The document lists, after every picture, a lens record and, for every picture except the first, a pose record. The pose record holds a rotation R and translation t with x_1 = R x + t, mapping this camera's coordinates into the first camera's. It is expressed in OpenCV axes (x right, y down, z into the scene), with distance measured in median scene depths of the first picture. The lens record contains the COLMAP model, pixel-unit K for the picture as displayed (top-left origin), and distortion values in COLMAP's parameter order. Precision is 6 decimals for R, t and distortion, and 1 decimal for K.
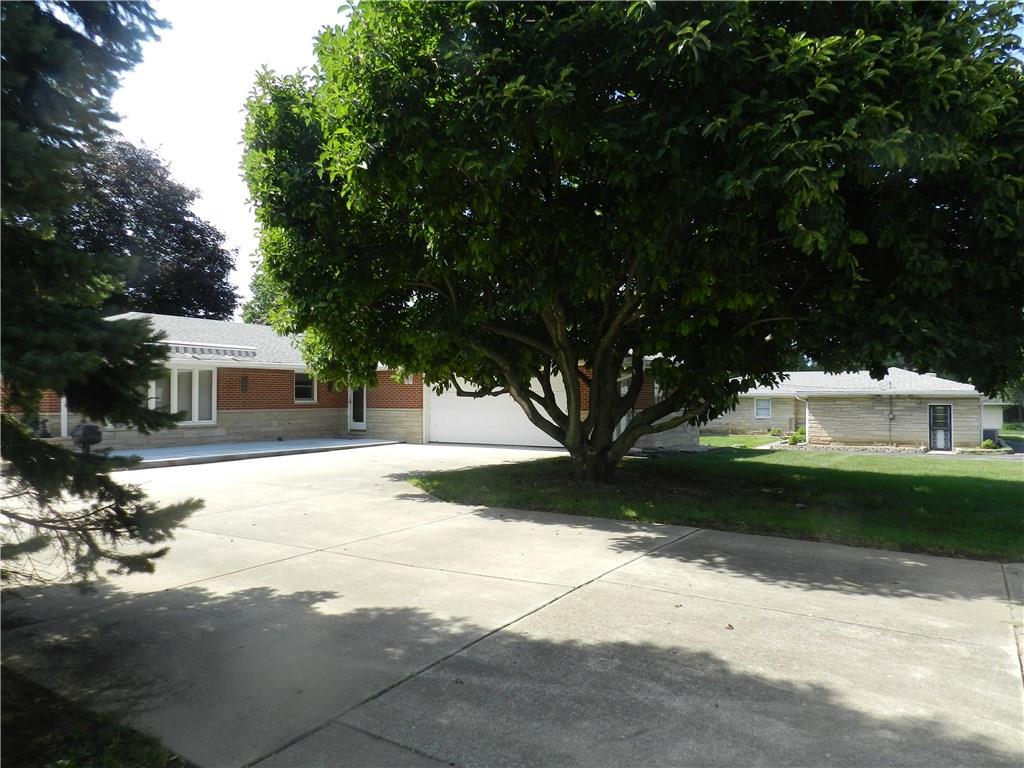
lens RADIAL K [[695.8, 0, 508.6], [0, 695.8, 385.0], [0, 0, 1]] dist [0.023819, -0.013248]
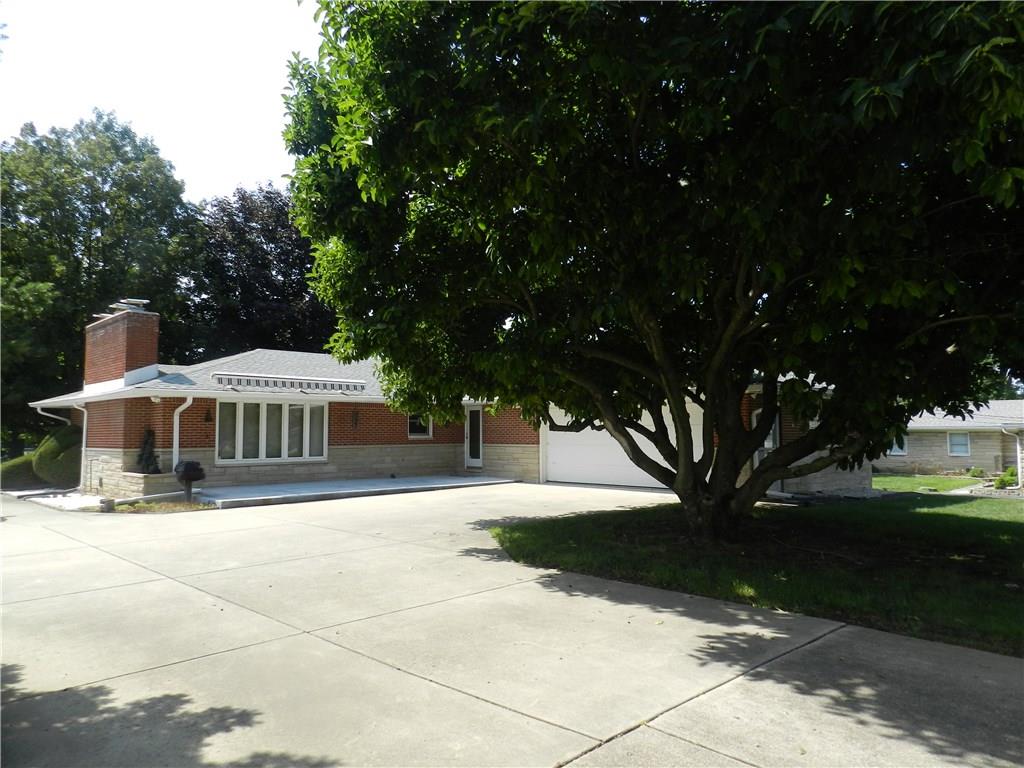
lens RADIAL K [[695.8, 0, 509.9], [0, 695.8, 386.5], [0, 0, 1]] dist [0.023819, -0.013248]
pose [[0.975380, -0.017888, -0.219805, 0.088386], [0.007505, 0.998820, -0.047983, 0.003206], [0.220404, 0.045152, 0.974363, 0.202244]]
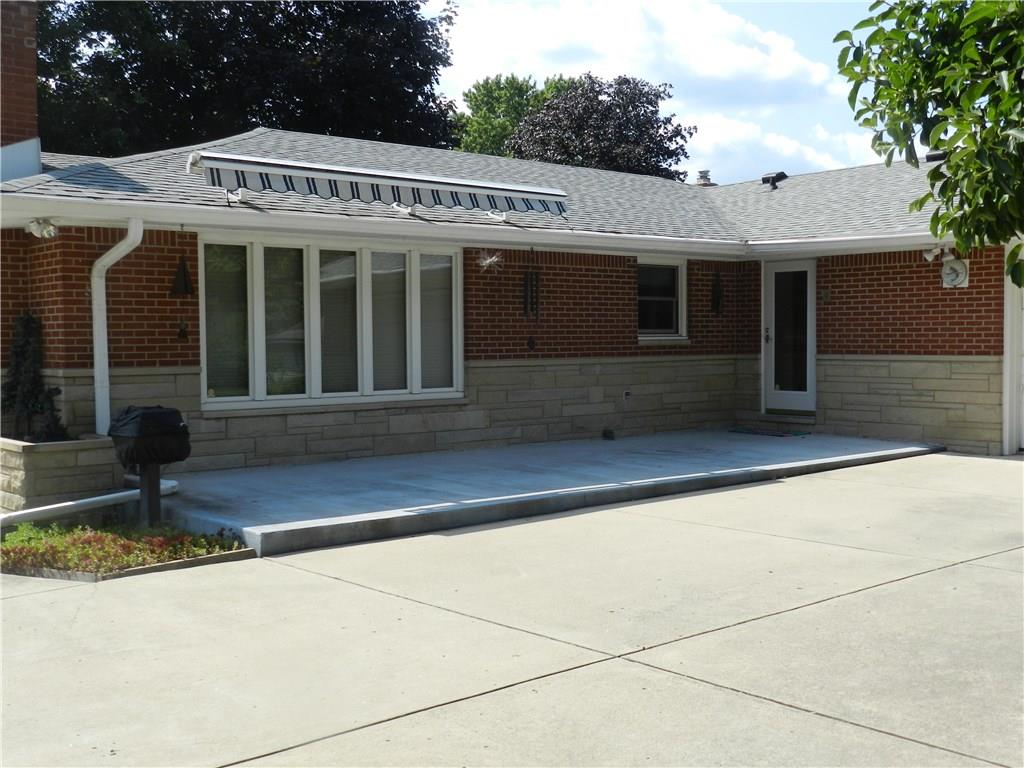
lens RADIAL K [[1158.7, 0, 506.6], [0, 1158.7, 381.5], [0, 0, 1]] dist [-0.003513, 0.000000]
pose [[0.959761, 0.003483, -0.280795, -0.422677], [0.013007, 0.998299, 0.056841, 0.022707], [0.280516, -0.058206, 0.958083, 0.776150]]
